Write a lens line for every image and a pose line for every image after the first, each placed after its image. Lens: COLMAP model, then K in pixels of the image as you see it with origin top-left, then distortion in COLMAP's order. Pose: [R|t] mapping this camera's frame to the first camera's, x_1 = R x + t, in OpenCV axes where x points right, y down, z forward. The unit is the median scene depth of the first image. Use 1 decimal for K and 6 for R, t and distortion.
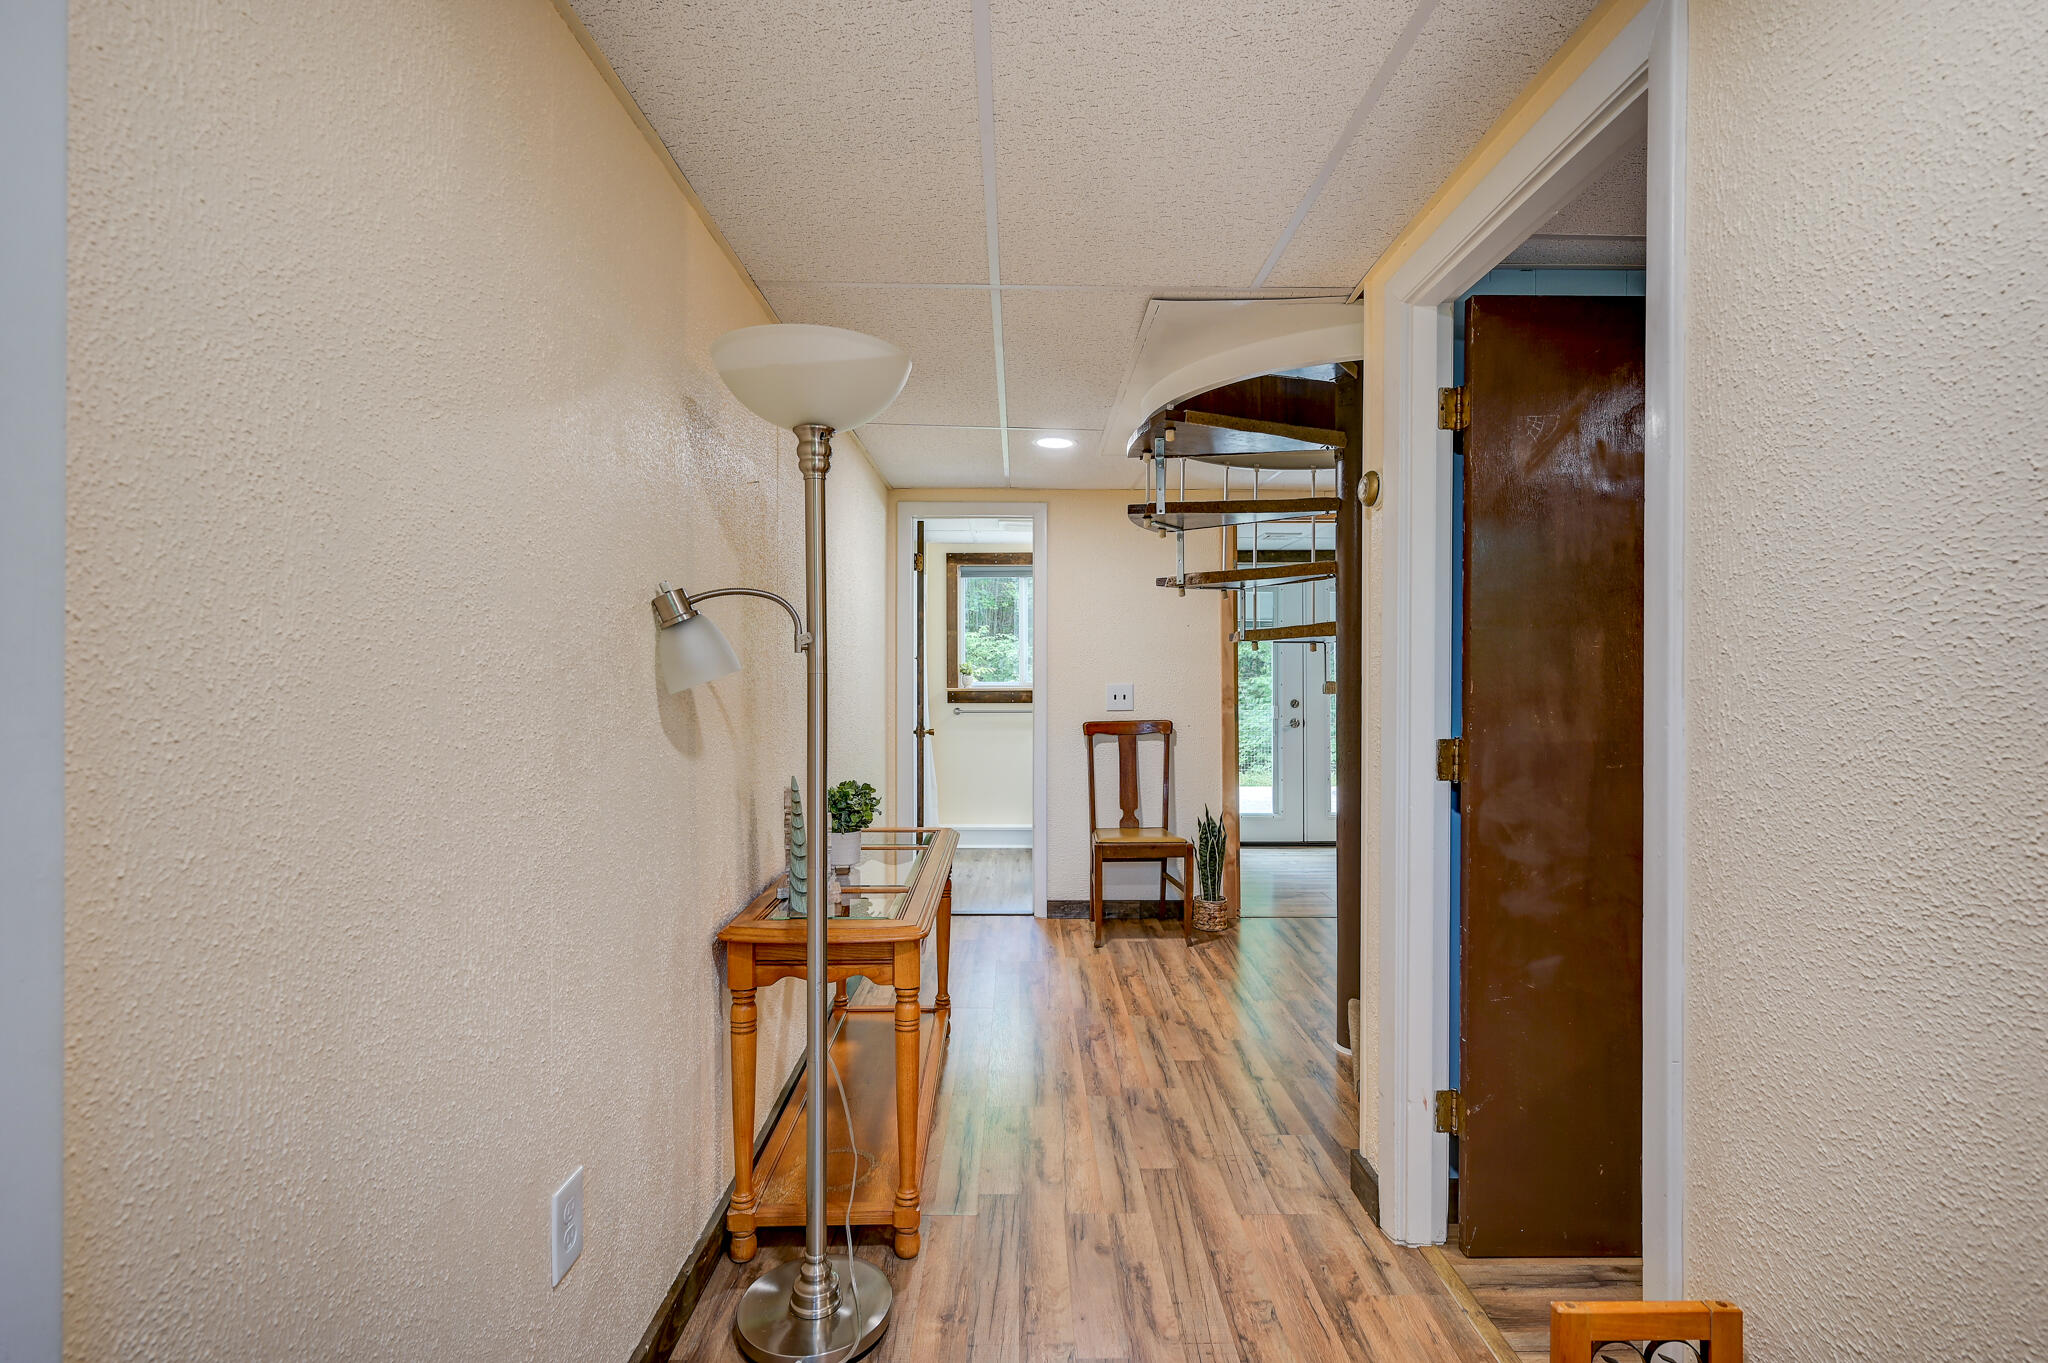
lens RADIAL K [[932.5, 0, 1024.0], [0, 932.5, 681.5], [0, 0, 1]] dist [-0.002790, -0.000142]
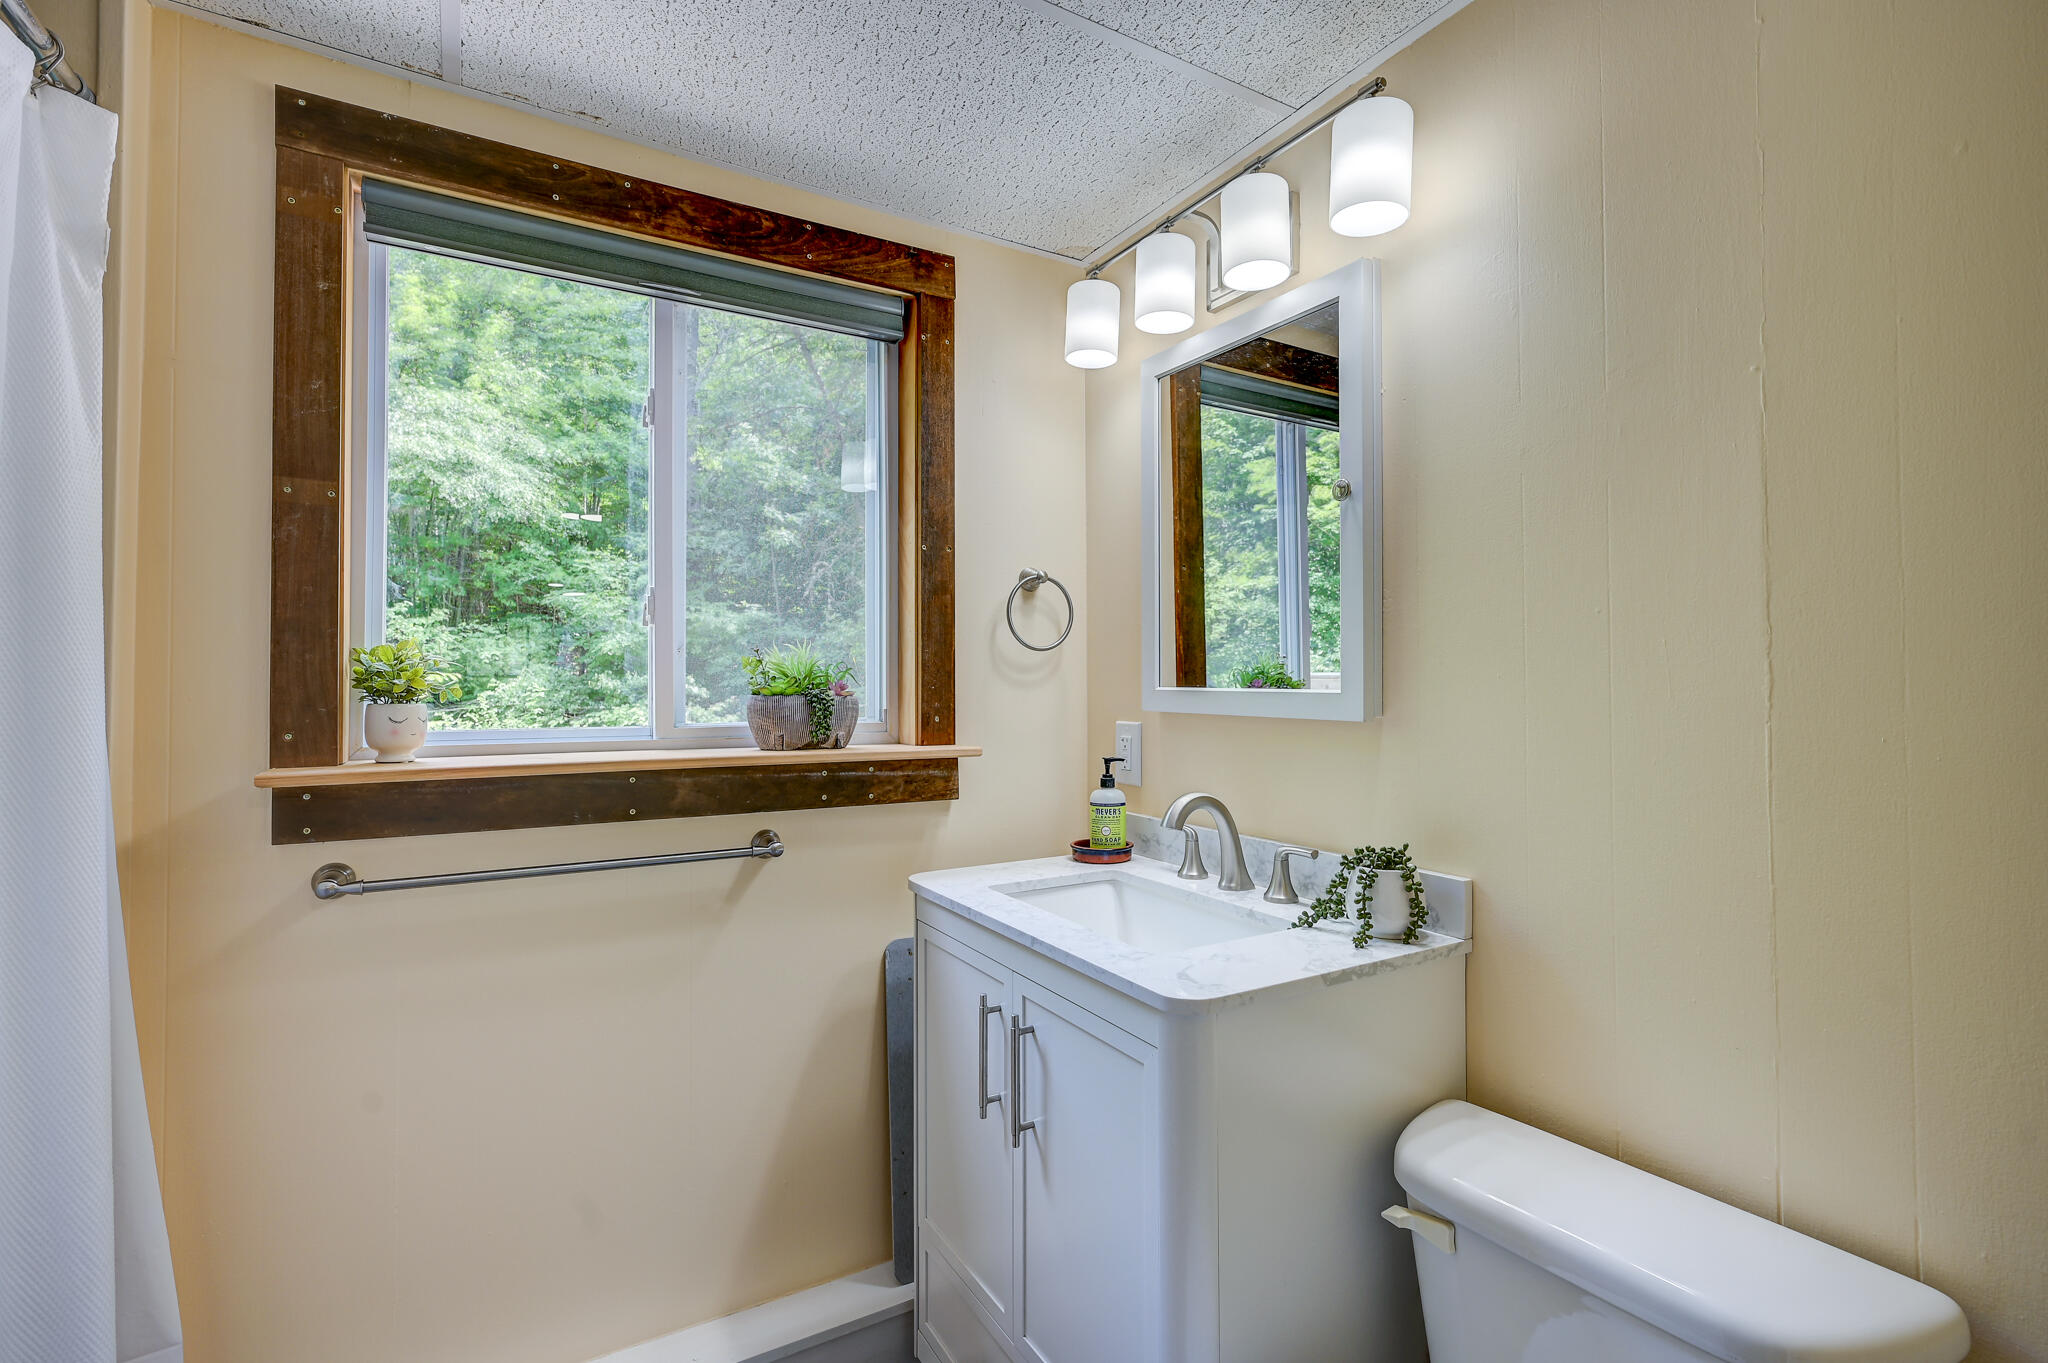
lens RADIAL K [[928.9, 0, 1030.7], [0, 928.9, 668.3], [0, 0, 1]] dist [0.004125, 0.000696]
pose [[0.865005, 0.010882, 0.501645, -0.042788], [0.001234, 0.999716, -0.023815, -0.009386], [-0.501762, 0.021219, 0.864746, 0.750579]]
